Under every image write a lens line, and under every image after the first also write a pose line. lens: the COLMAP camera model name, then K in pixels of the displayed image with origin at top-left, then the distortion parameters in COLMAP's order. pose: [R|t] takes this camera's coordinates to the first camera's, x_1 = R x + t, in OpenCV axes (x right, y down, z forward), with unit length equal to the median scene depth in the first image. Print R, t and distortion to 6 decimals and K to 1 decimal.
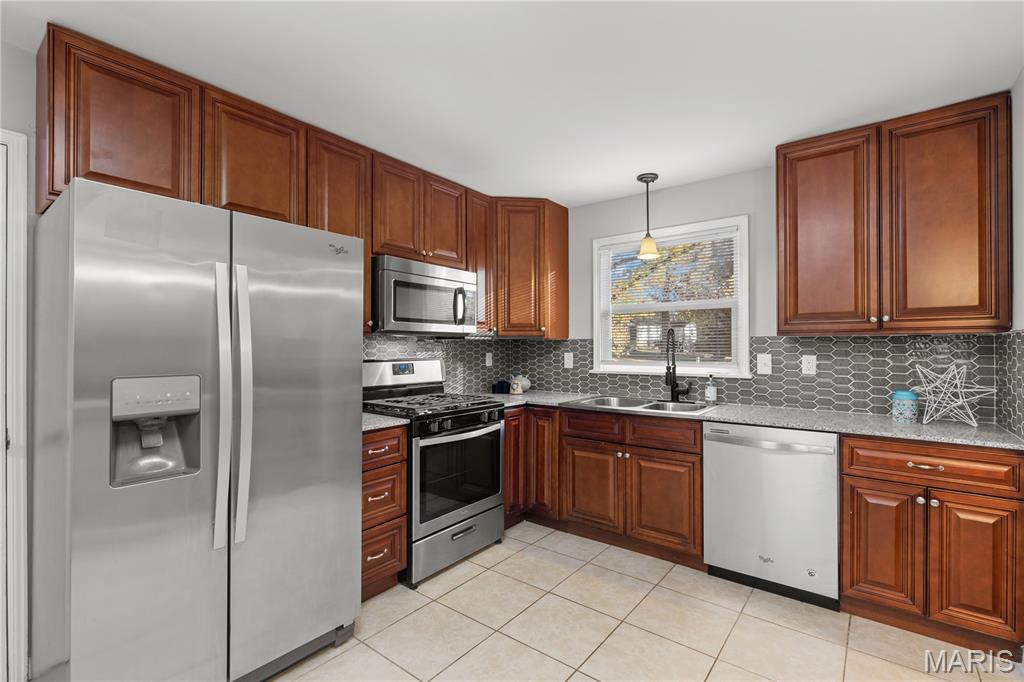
lens RADIAL K [[463.2, 0, 514.0], [0, 463.2, 345.7], [0, 0, 1]] dist [0.003198, -0.002870]
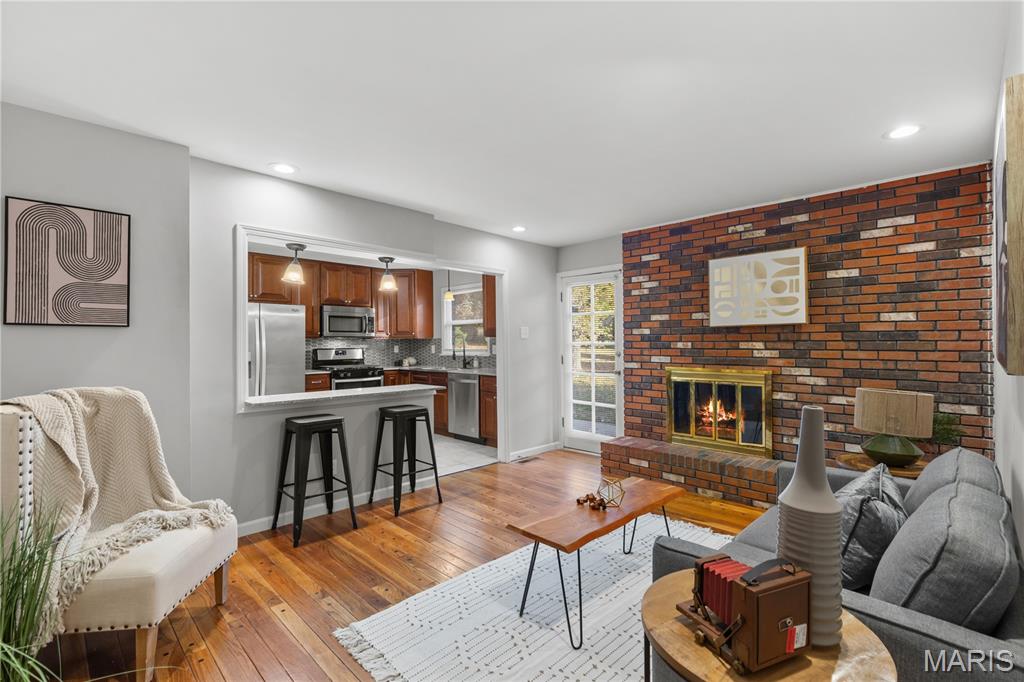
lens RADIAL K [[463.2, 0, 512.7], [0, 463.2, 339.4], [0, 0, 1]] dist [0.003198, -0.002870]
pose [[0.992383, -0.007123, -0.122986, 0.898028], [0.006687, 0.999970, -0.003959, 0.000219], [0.123011, 0.003107, 0.992401, -1.163908]]
